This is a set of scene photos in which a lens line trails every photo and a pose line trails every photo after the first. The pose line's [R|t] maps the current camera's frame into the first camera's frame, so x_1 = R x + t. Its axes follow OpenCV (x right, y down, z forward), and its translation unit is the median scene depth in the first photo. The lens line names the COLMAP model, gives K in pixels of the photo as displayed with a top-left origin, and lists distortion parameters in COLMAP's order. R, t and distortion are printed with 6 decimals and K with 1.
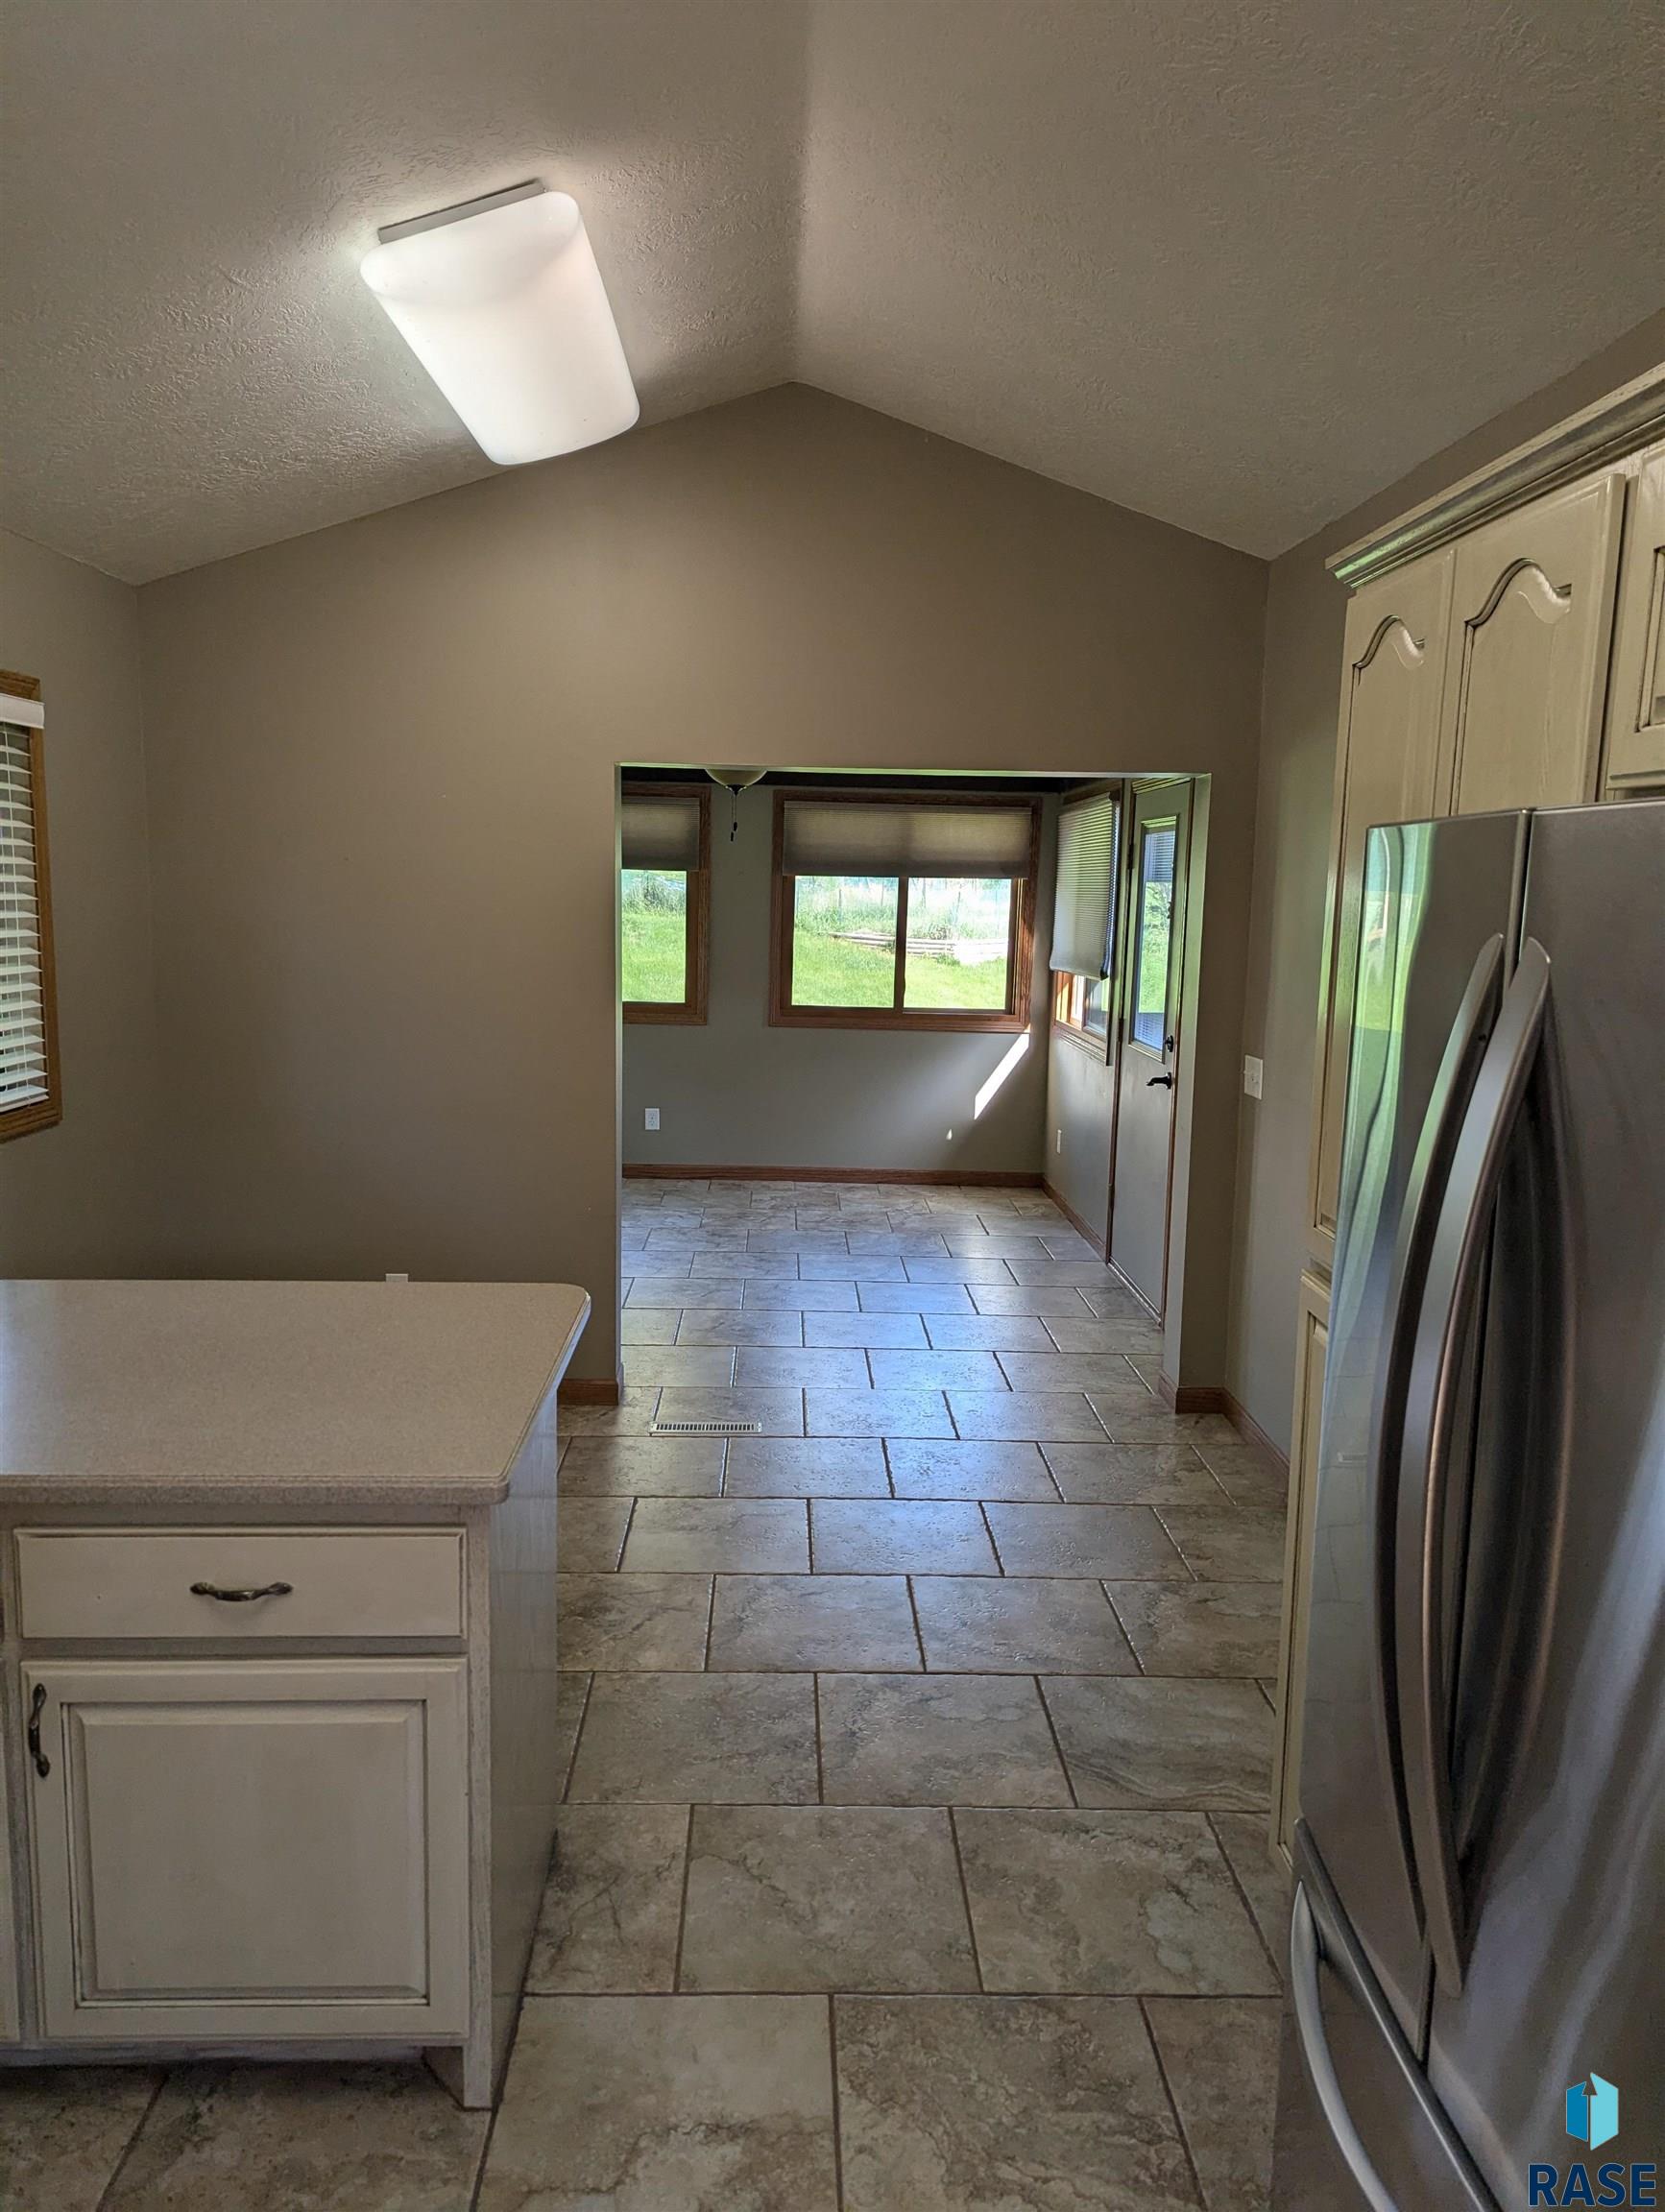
lens RADIAL K [[1552.7, 0, 832.5], [0, 1552.7, 1106.0], [0, 0, 1]] dist [0.037855, -0.008958]
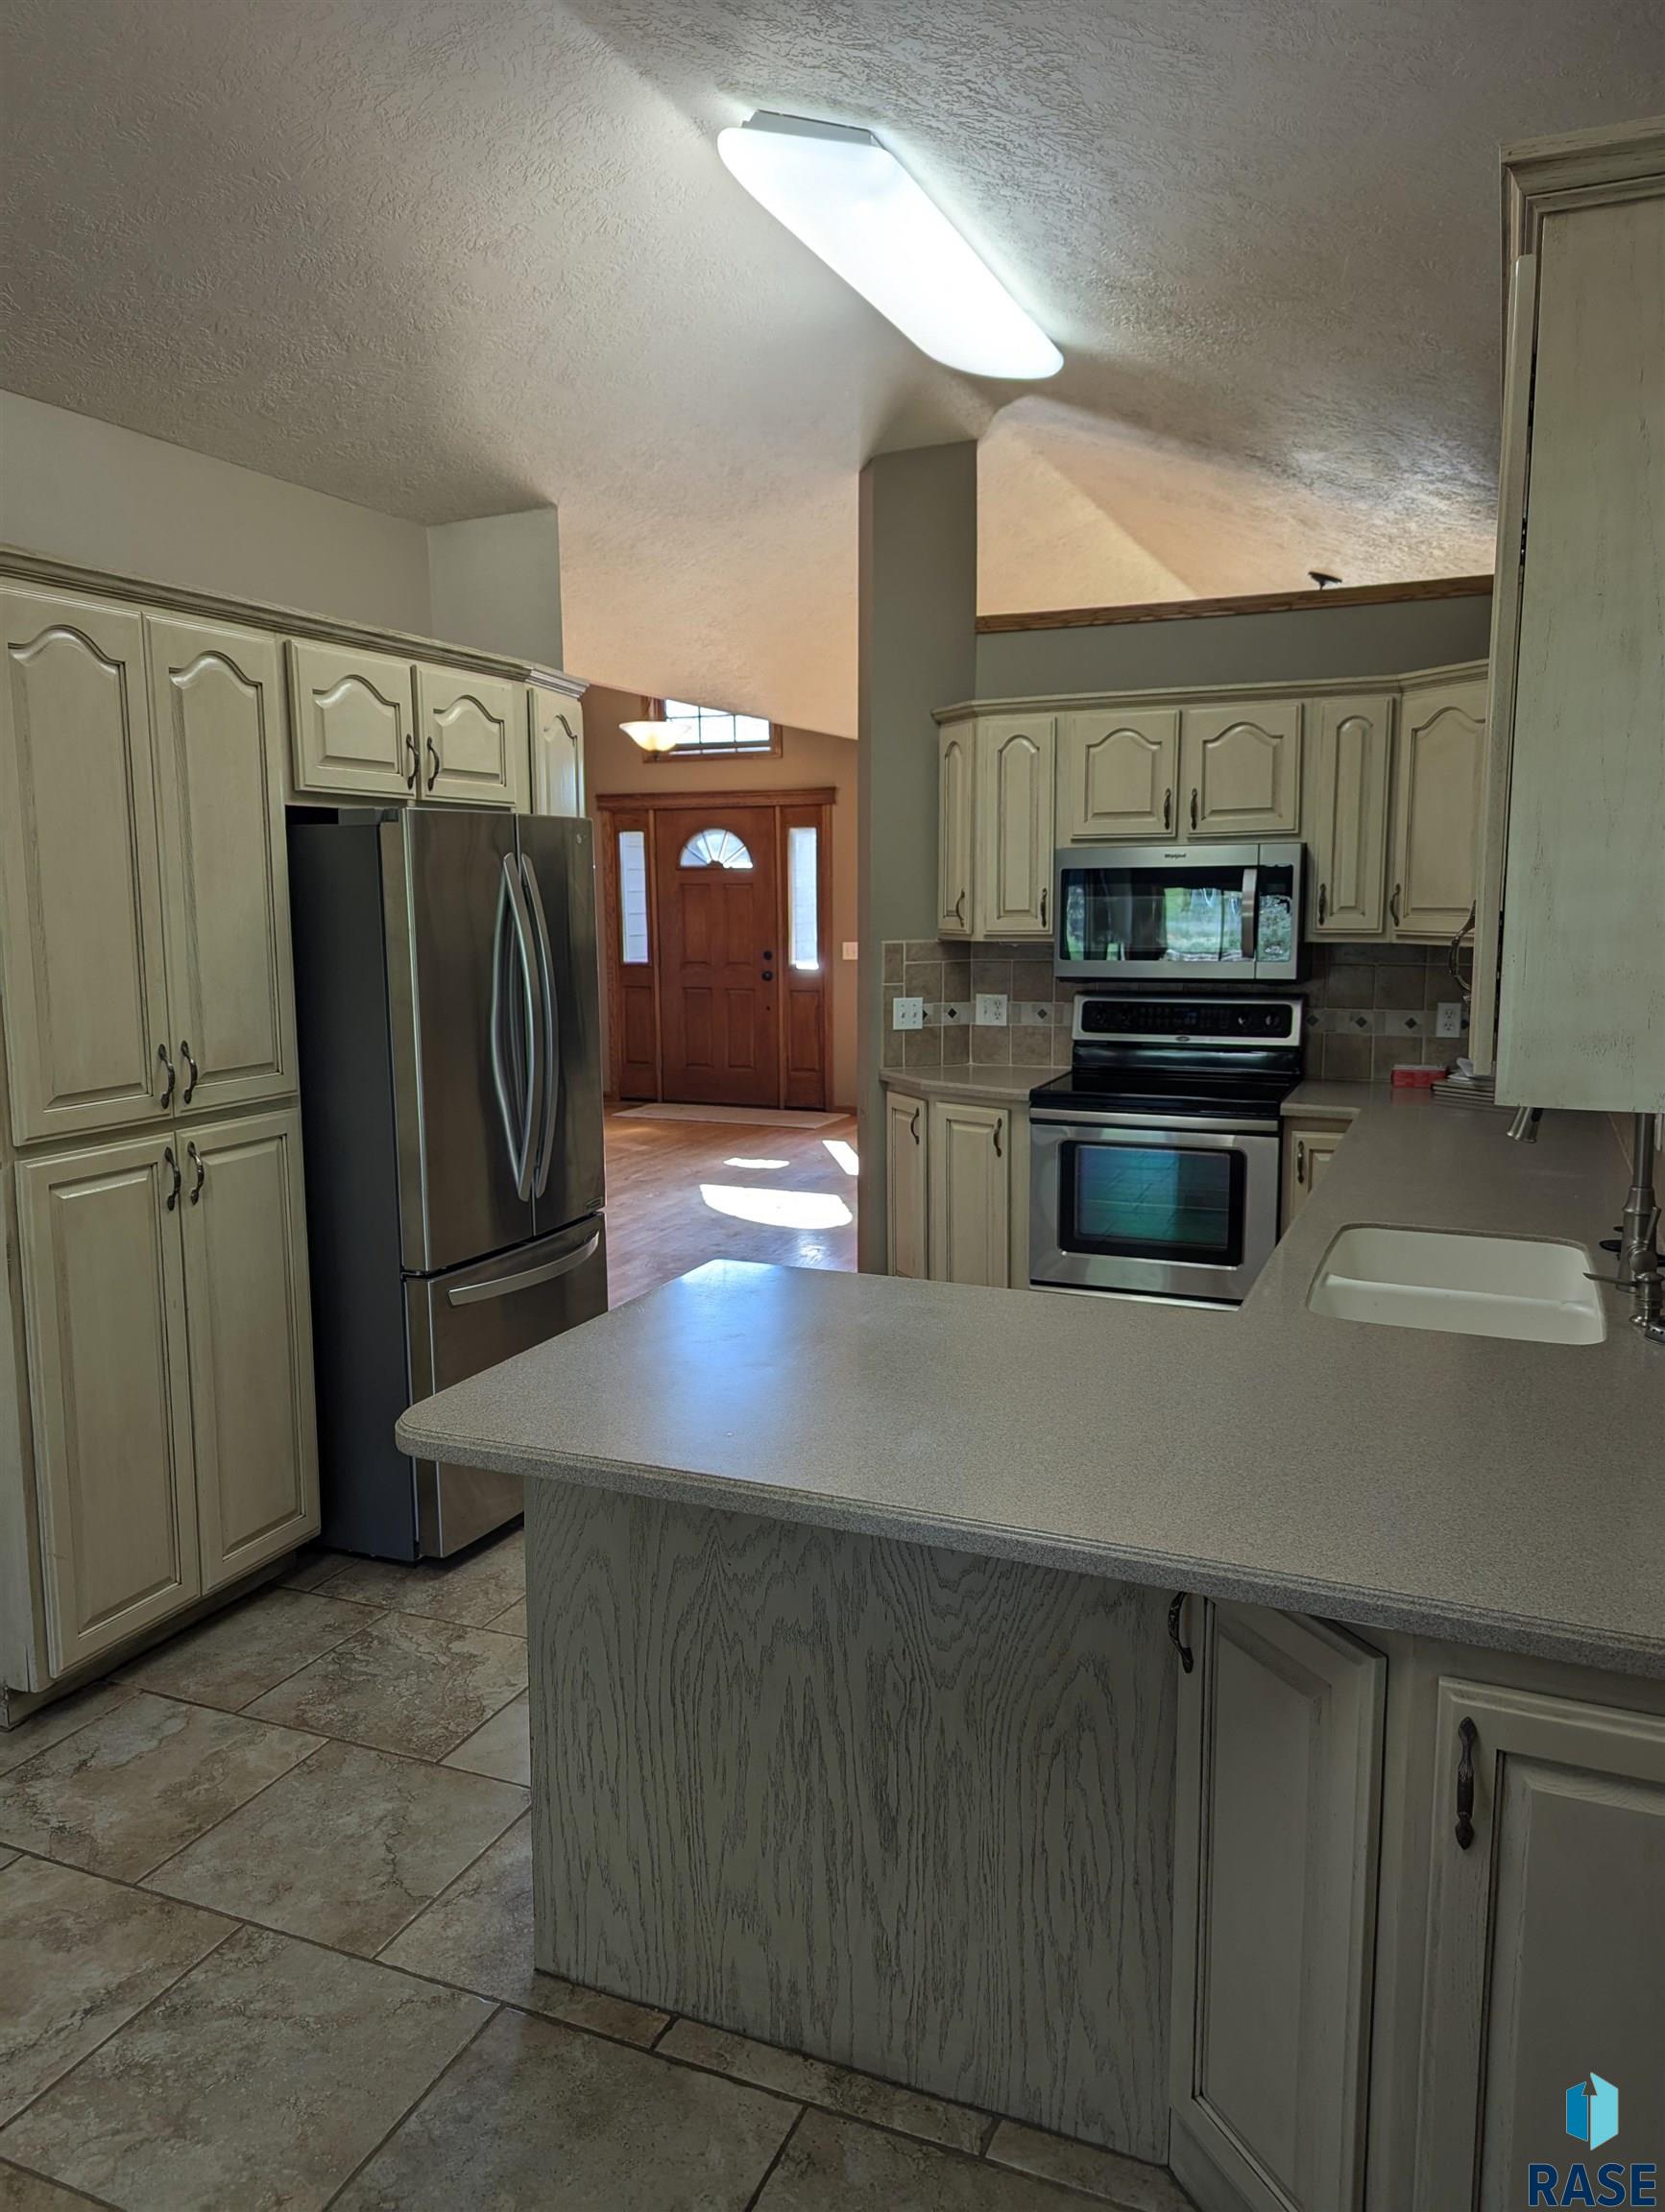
lens RADIAL K [[1552.7, 0, 832.5], [0, 1552.7, 1106.0], [0, 0, 1]] dist [0.037855, -0.008958]
pose [[-0.910355, -0.080073, 0.406007, -0.651349], [0.042632, 0.957735, 0.284475, -0.218489], [-0.411626, 0.276282, -0.868466, 1.603473]]
